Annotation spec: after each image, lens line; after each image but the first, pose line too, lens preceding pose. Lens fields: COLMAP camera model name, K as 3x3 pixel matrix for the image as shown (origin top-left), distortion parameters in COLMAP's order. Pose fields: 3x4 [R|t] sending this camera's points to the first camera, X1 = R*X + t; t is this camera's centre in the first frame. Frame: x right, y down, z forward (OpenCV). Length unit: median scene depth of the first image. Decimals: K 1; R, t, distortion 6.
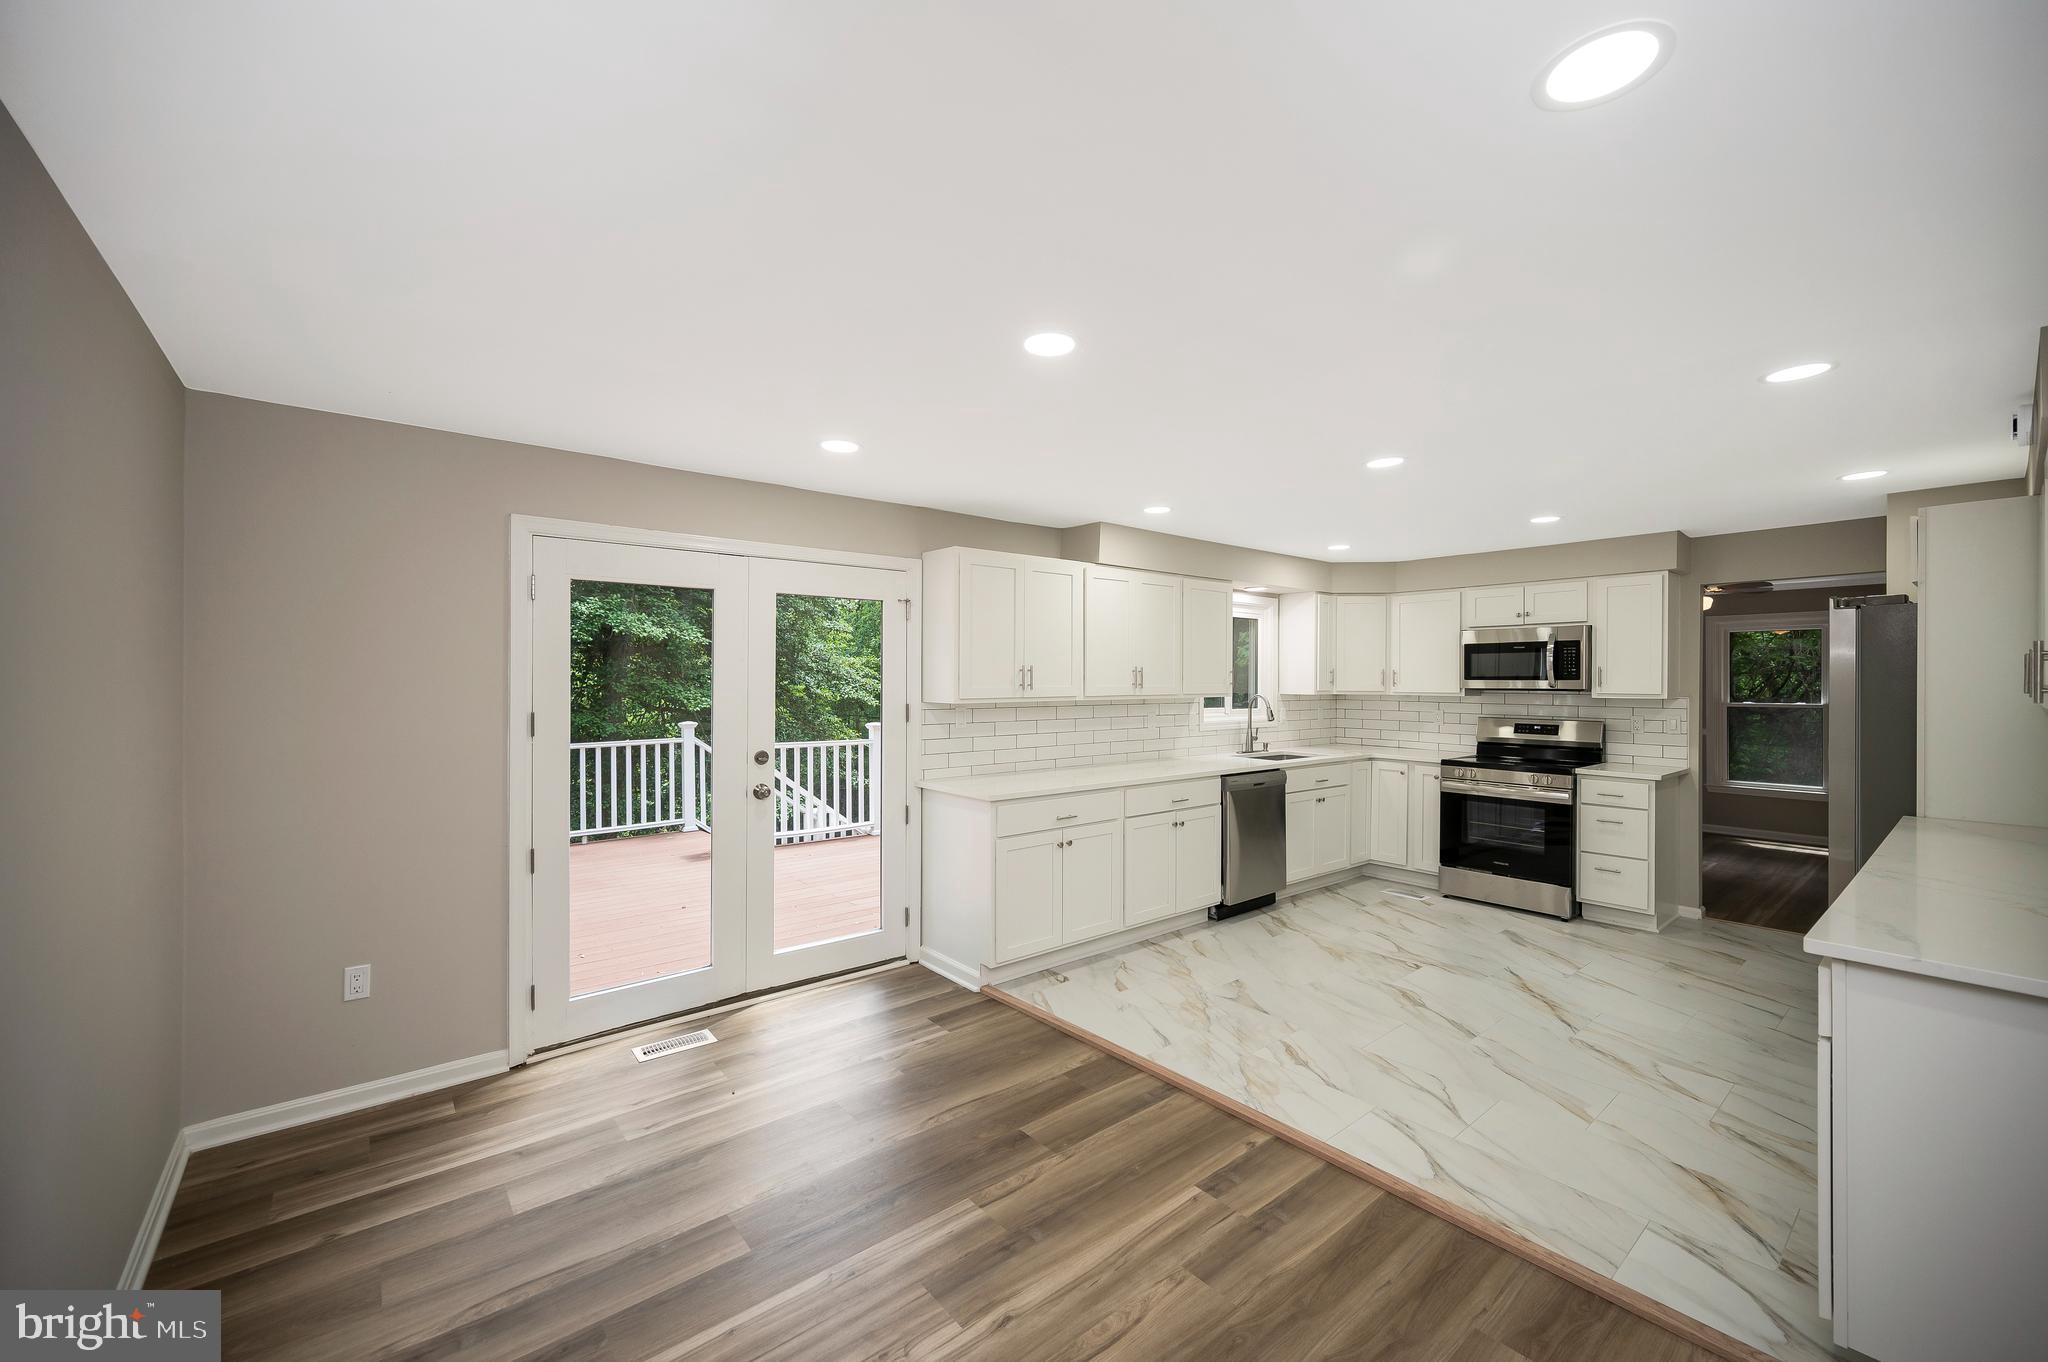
lens RADIAL K [[808.4, 0, 1026.9], [0, 808.4, 681.9], [0, 0, 1]] dist [-0.001841, -0.000301]
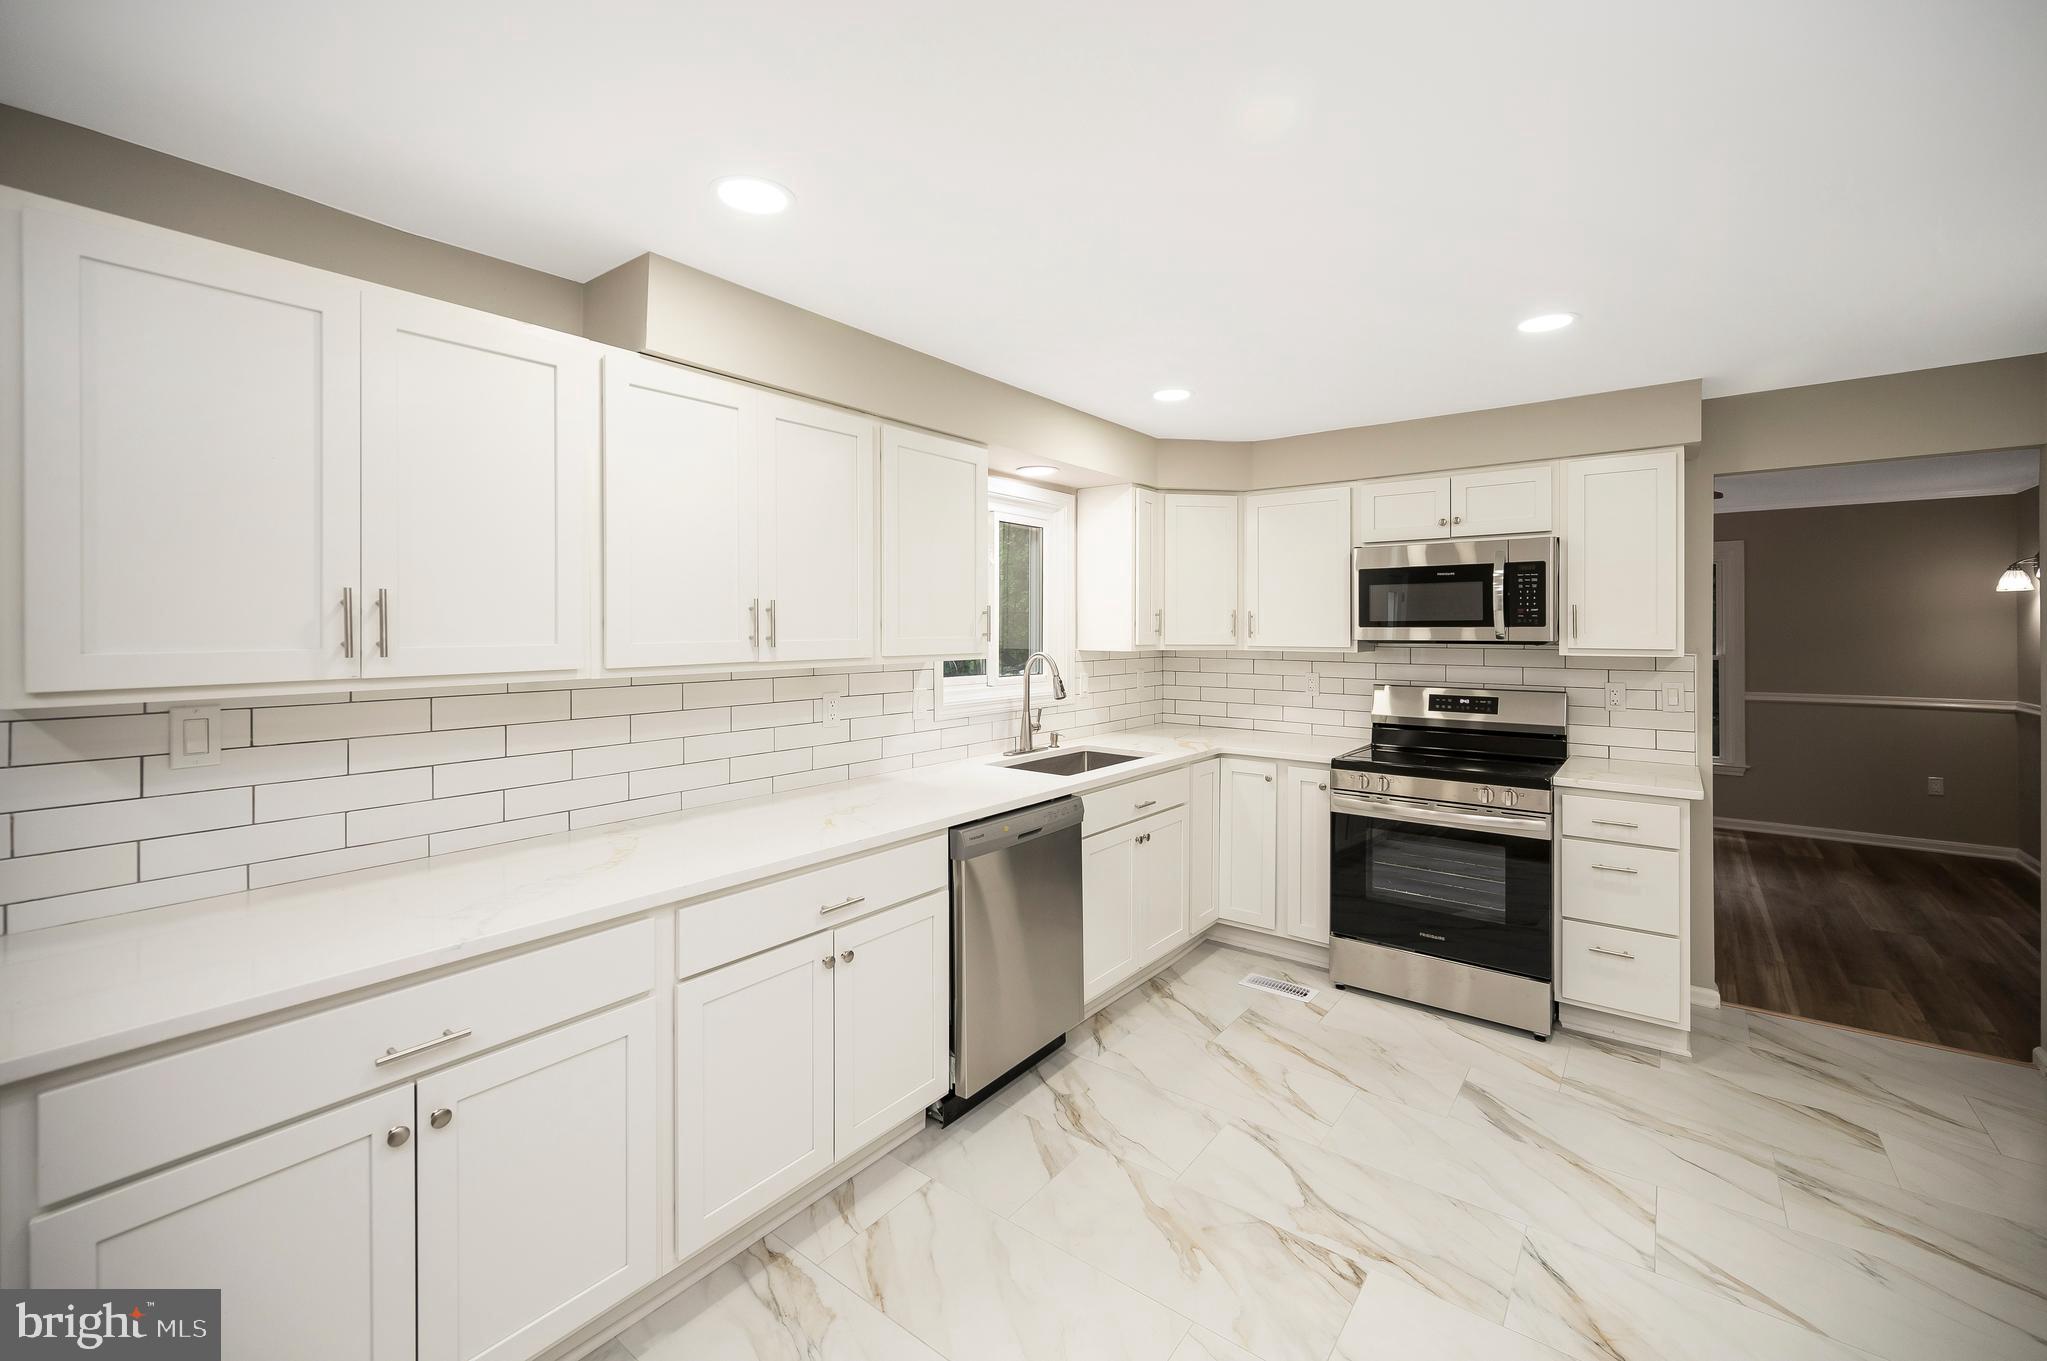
lens RADIAL K [[840.7, 0, 1035.7], [0, 840.7, 627.5], [0, 0, 1]] dist [-0.000723, -0.000393]
pose [[0.973534, -0.002538, 0.228527, 0.173309], [0.003154, 0.999992, -0.002329, -0.001522], [-0.228519, 0.002988, 0.973535, 0.493013]]
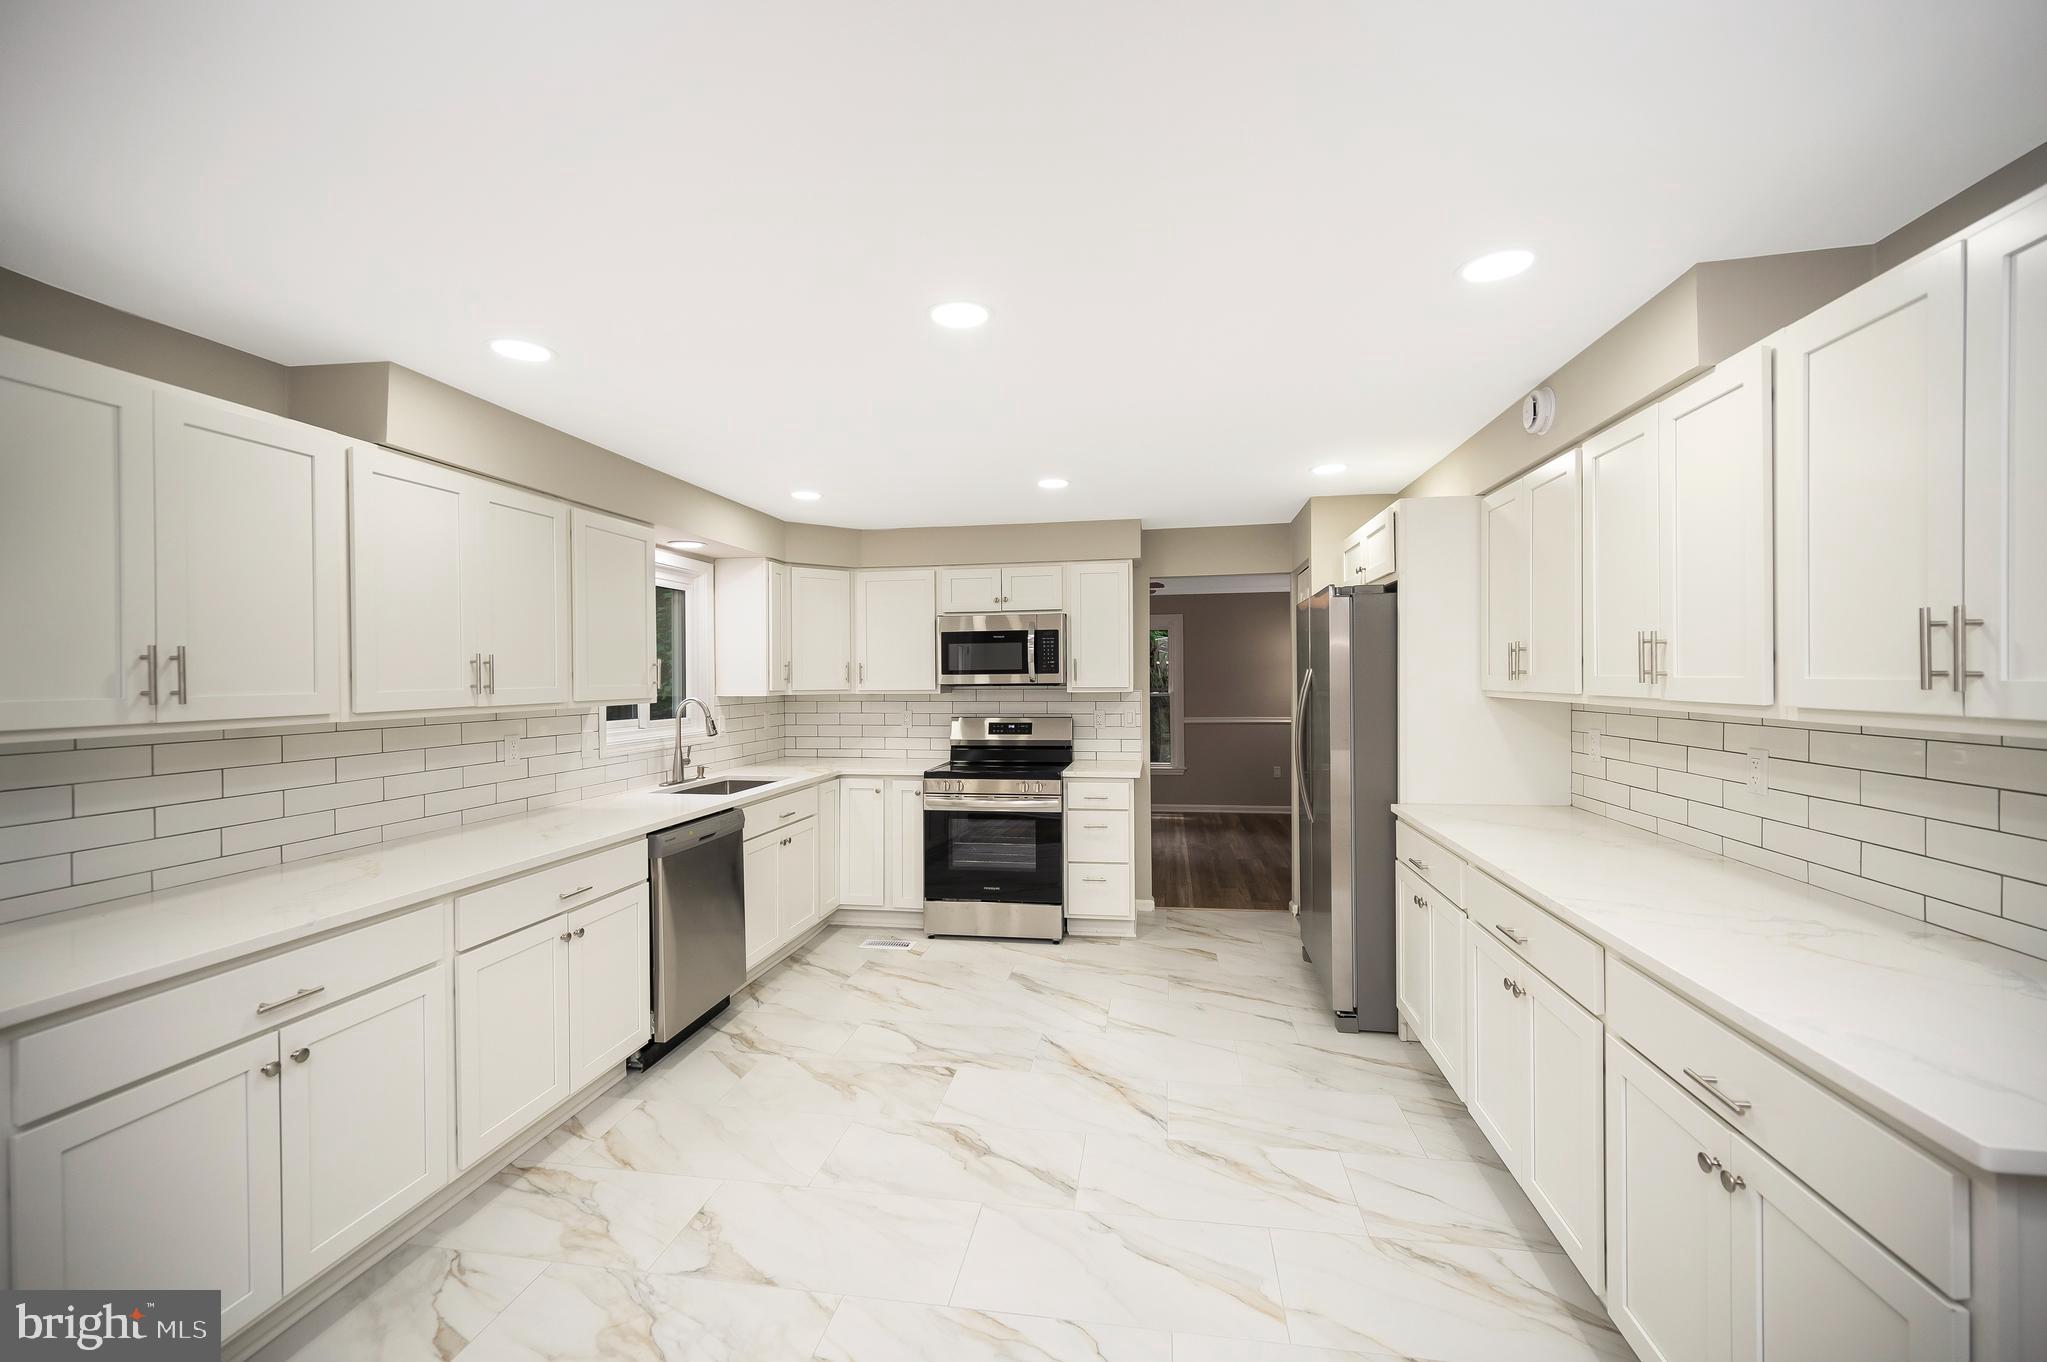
lens RADIAL K [[827.4, 0, 1037.0], [0, 827.4, 679.3], [0, 0, 1]] dist [-0.000563, -0.000041]
pose [[0.747691, -0.011444, 0.663948, 0.045418], [0.011493, 0.999925, 0.004292, -0.000147], [-0.663948, 0.004422, 0.747766, 0.329623]]
